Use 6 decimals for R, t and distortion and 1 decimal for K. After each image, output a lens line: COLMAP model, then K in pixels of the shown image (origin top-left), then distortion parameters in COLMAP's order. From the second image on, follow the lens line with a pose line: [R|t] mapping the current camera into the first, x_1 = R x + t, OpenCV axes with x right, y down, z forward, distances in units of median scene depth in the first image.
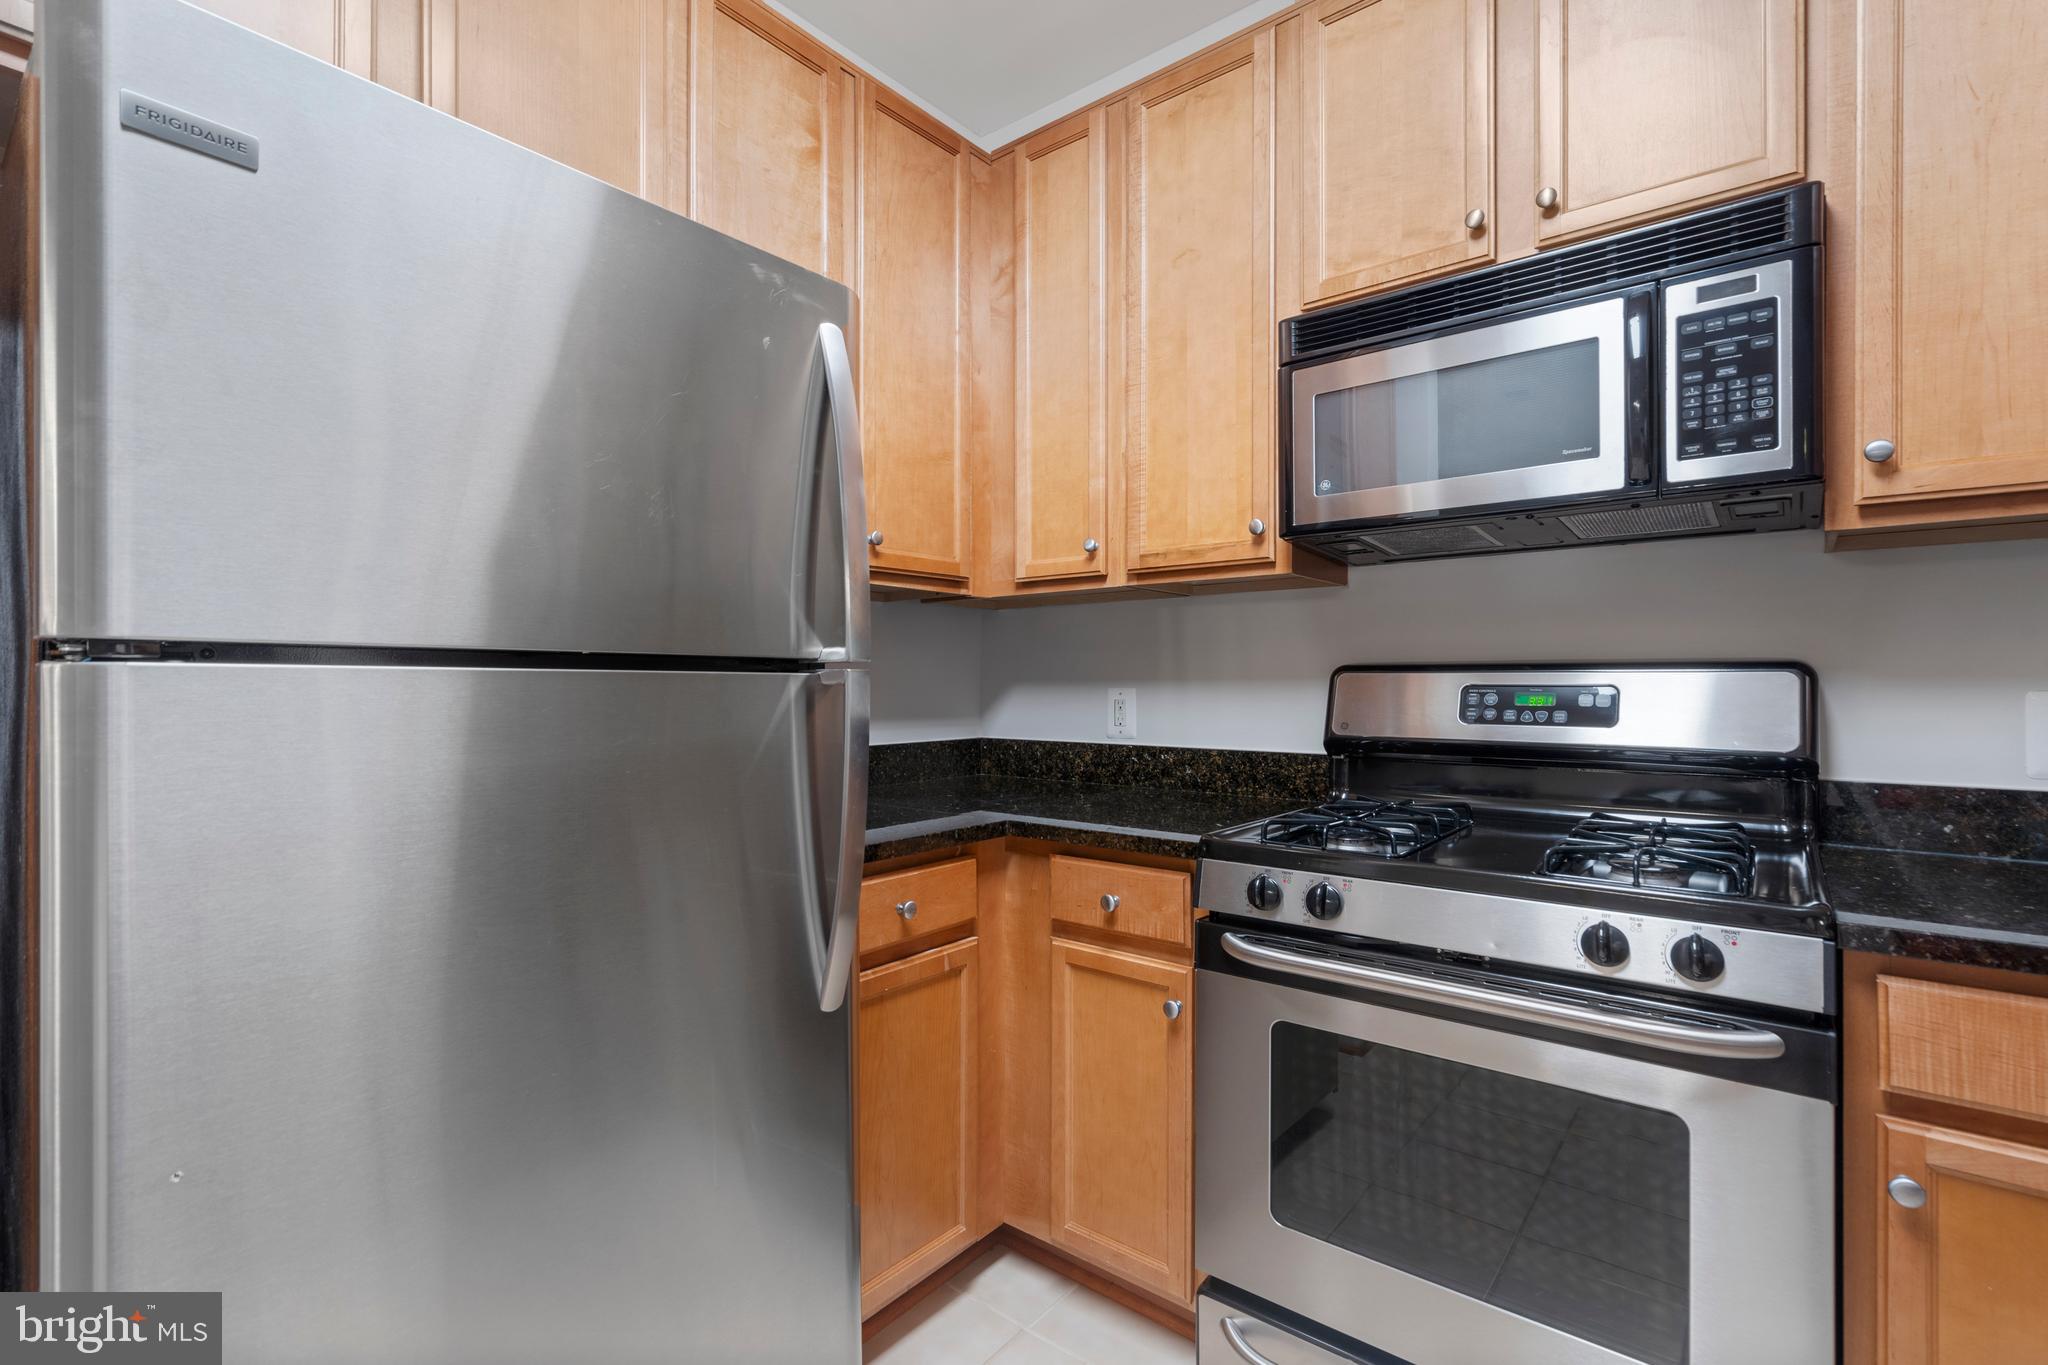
lens RADIAL K [[946.0, 0, 1009.6], [0, 946.0, 684.4], [0, 0, 1]] dist [-0.000507, 0.002848]
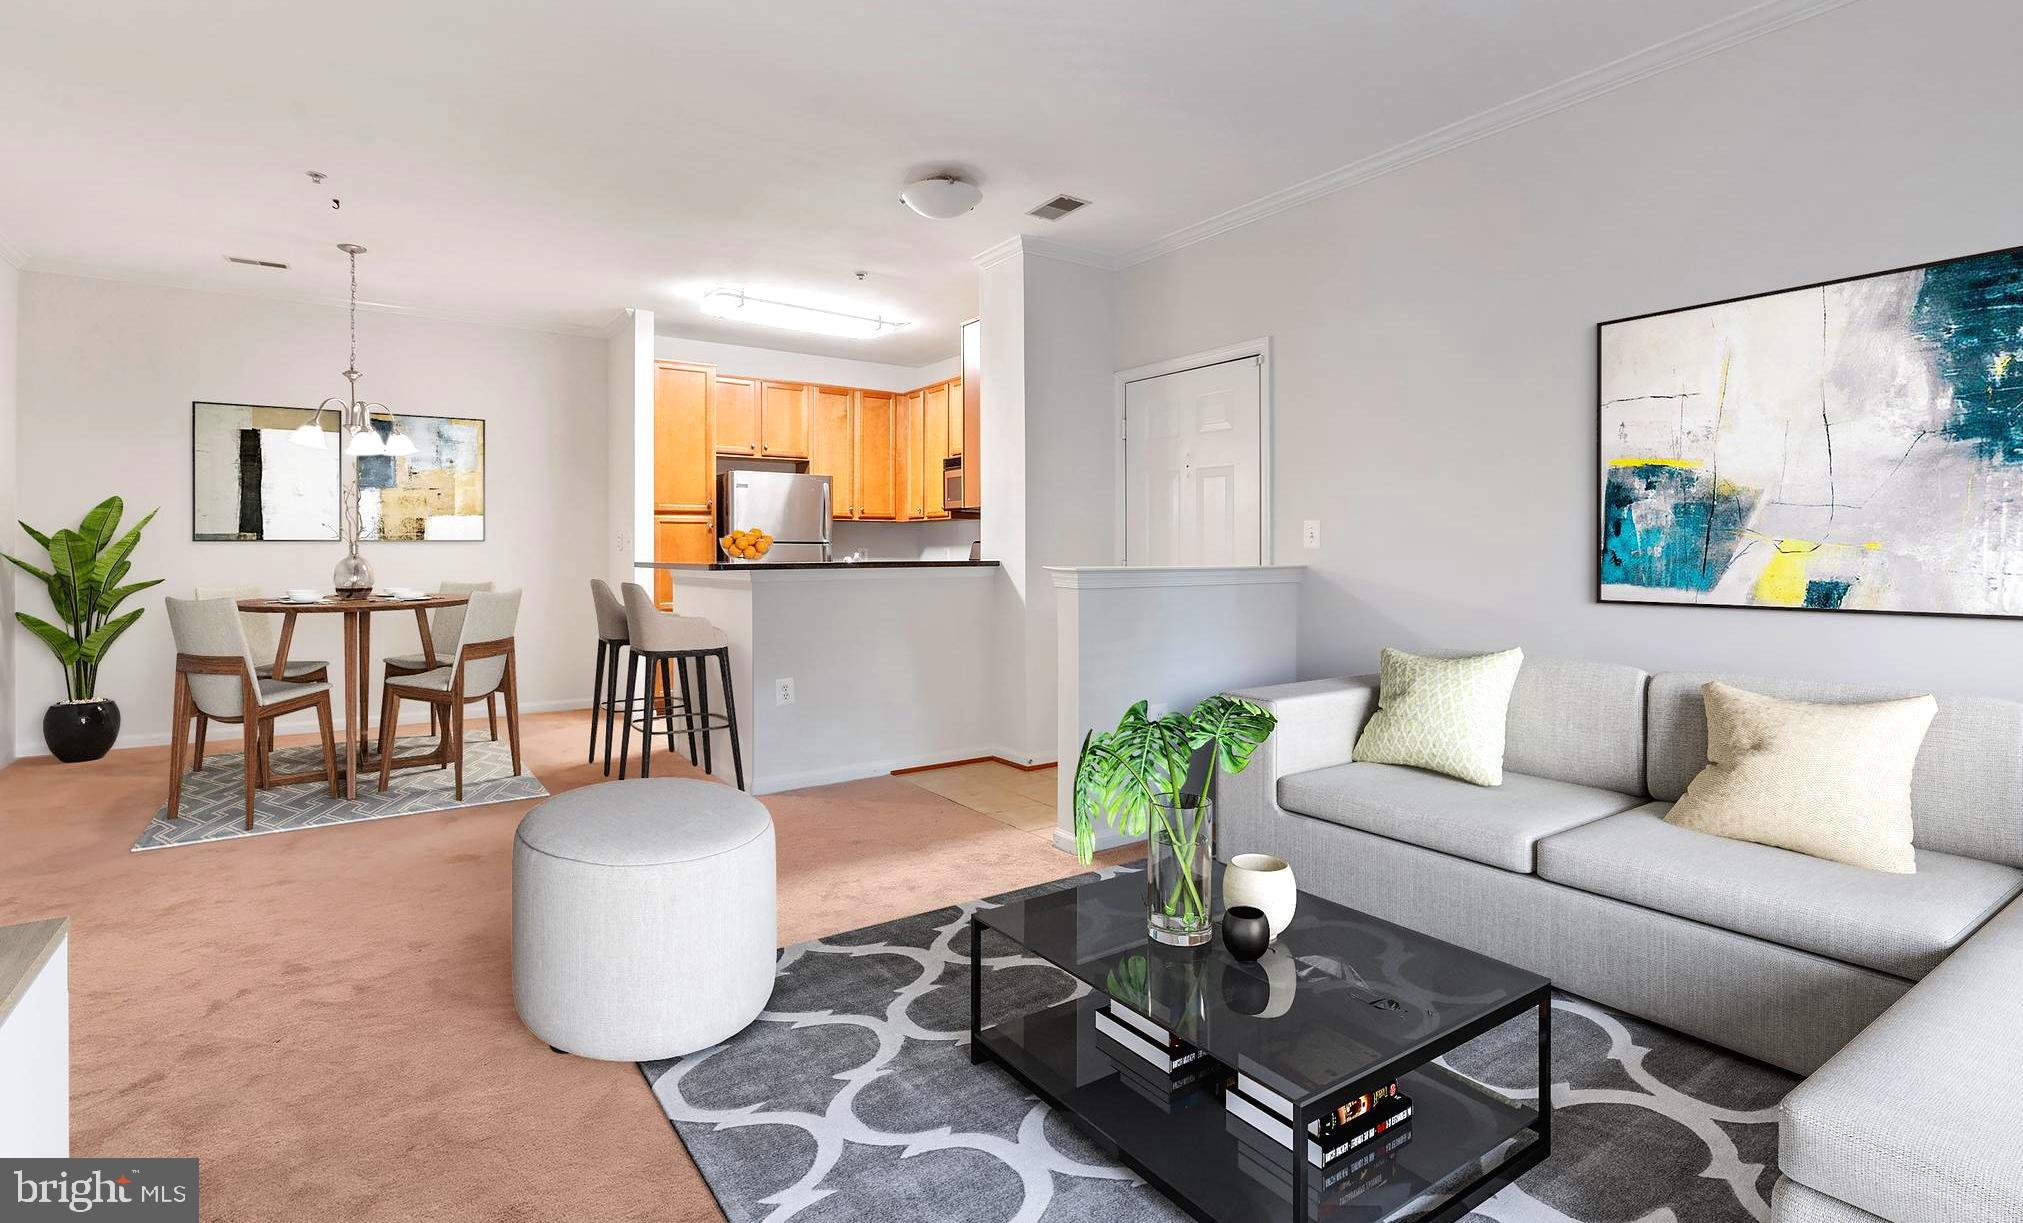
lens RADIAL K [[950.6, 0, 989.8], [0, 950.6, 552.2], [0, 0, 1]] dist [0.010967, -0.000140]
pose [[0.959155, -0.002555, -0.282869, 2.065200], [0.003122, 0.999994, 0.001555, 0.028822], [0.282864, -0.002374, 0.959157, -3.670341]]
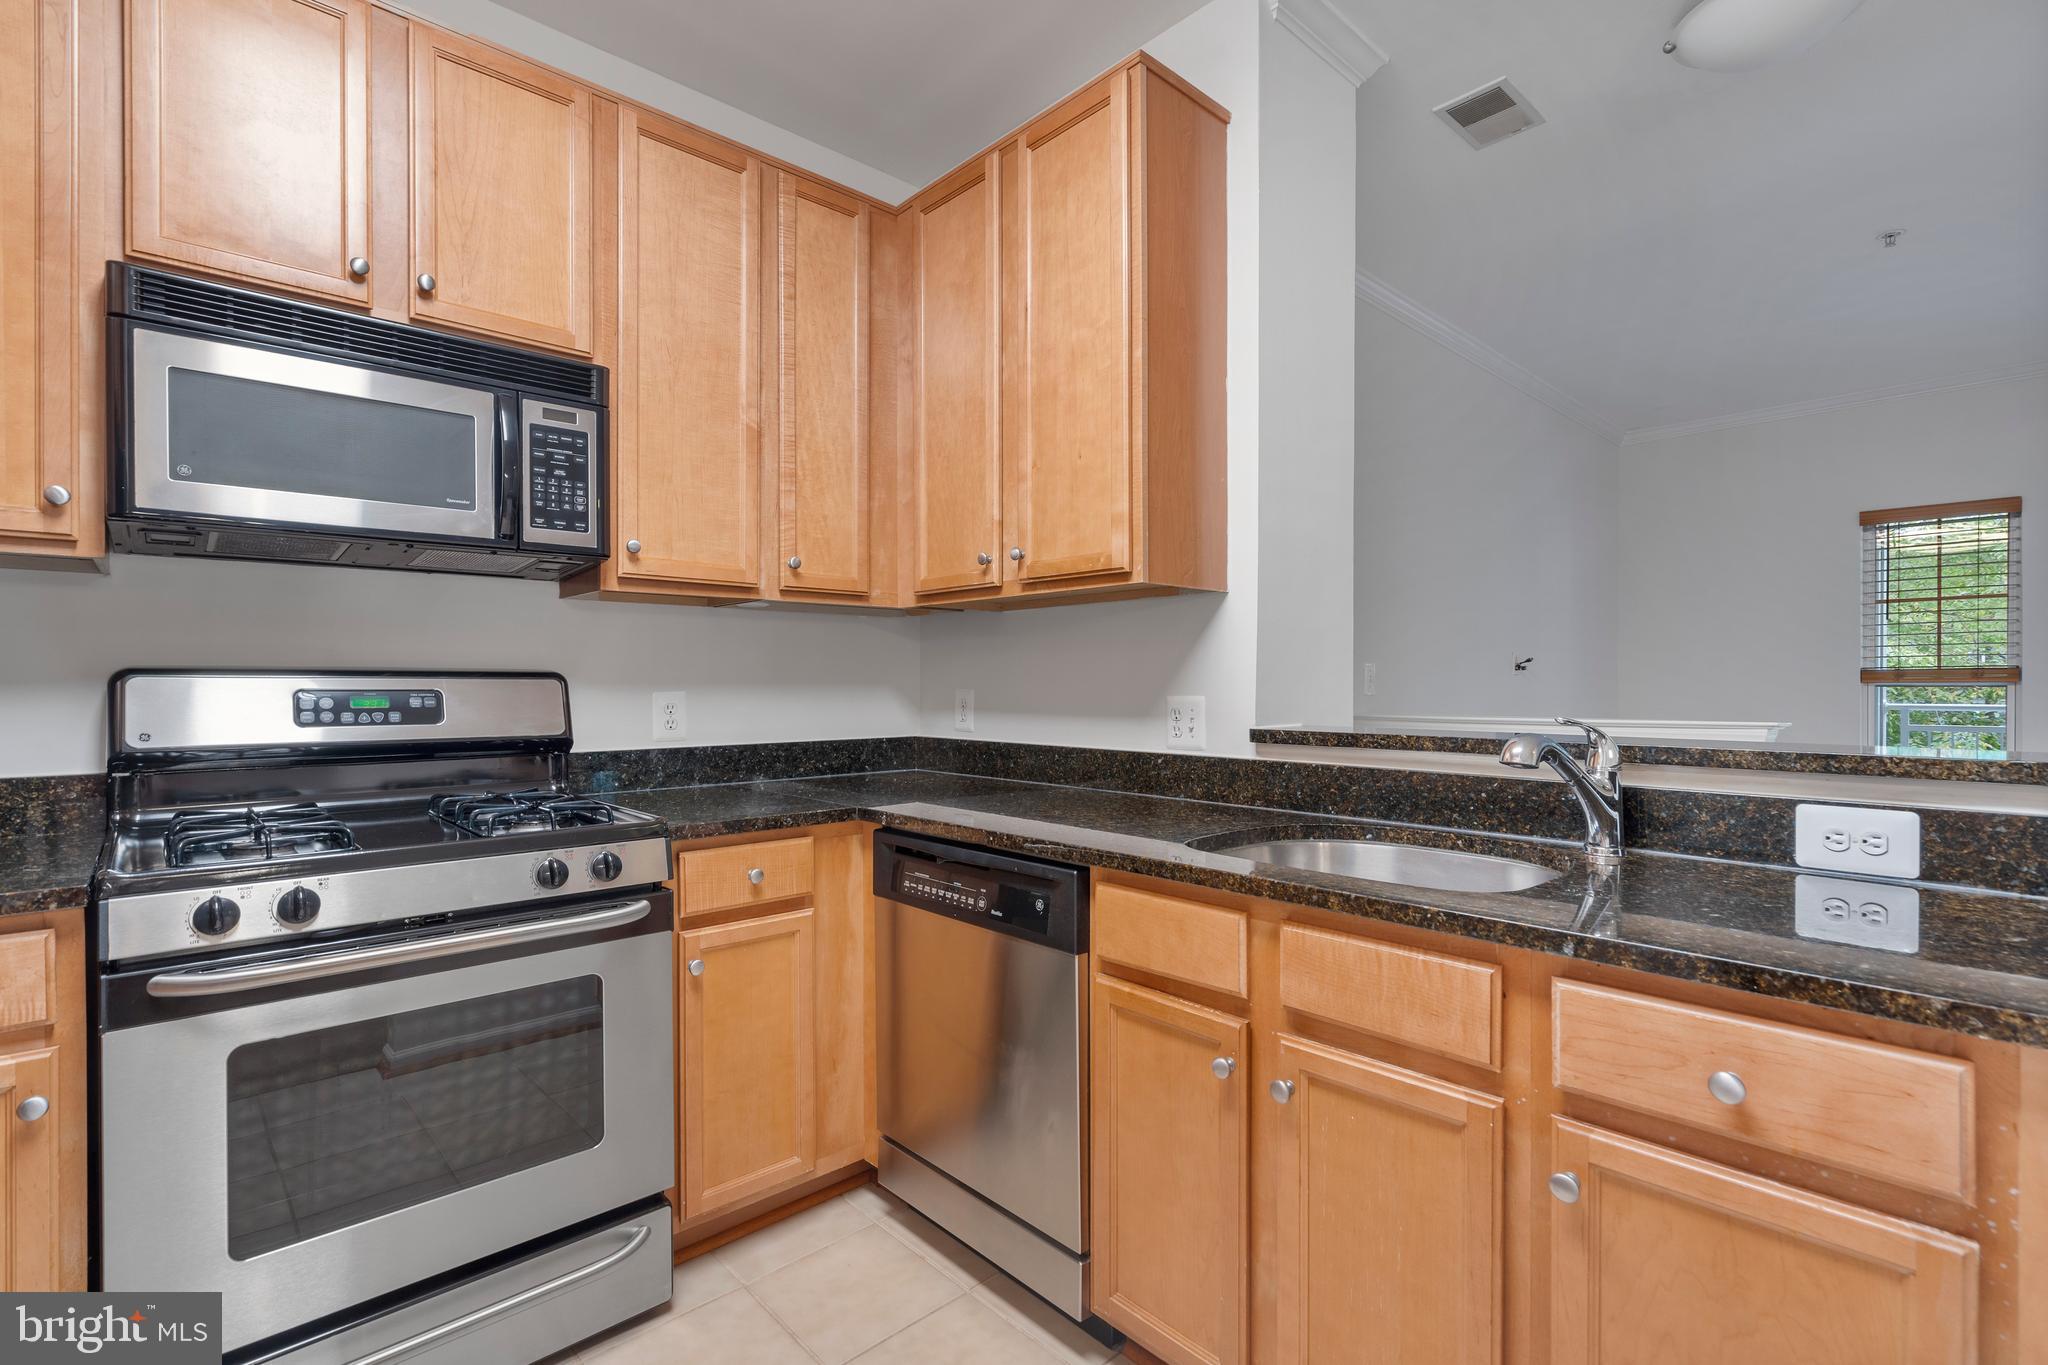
lens RADIAL K [[946.0, 0, 1025.9], [0, 946.0, 684.9], [0, 0, 1]] dist [-0.000507, 0.002848]
pose [[0.137010, -0.000794, 0.990569, -0.546245], [0.002097, 0.999998, 0.000511, -0.004371], [-0.990567, 0.002007, 0.137012, 0.089510]]
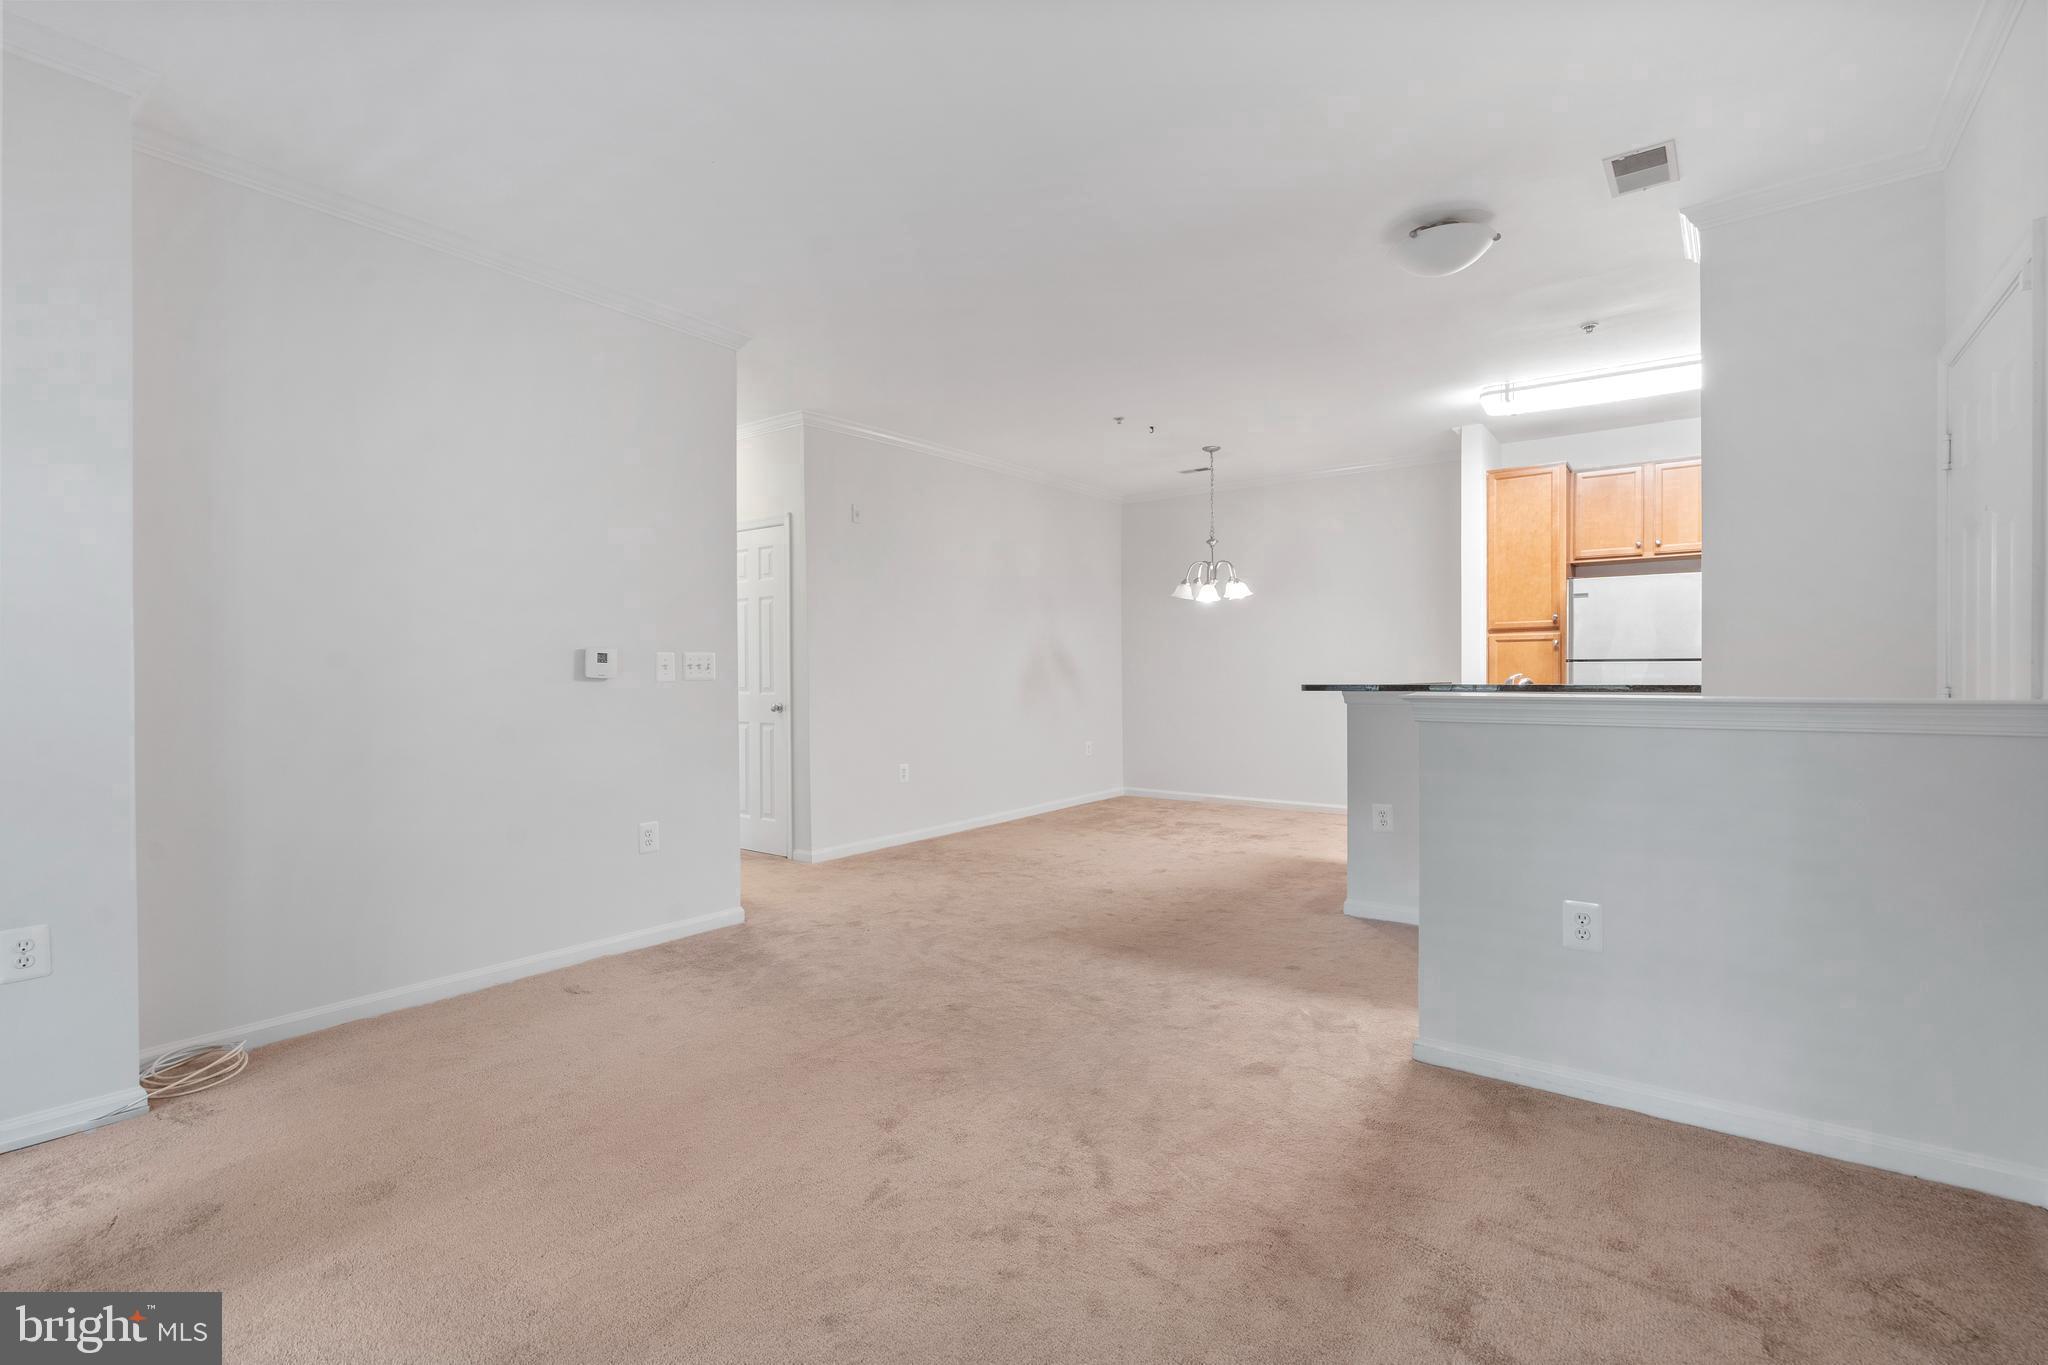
lens RADIAL K [[946.0, 0, 1021.6], [0, 946.0, 686.1], [0, 0, 1]] dist [-0.000507, 0.002848]
pose [[0.036753, 0.010230, -0.999272, 3.517651], [0.004398, 0.999936, 0.010398, 0.038952], [0.999315, -0.004776, 0.036705, -2.052451]]
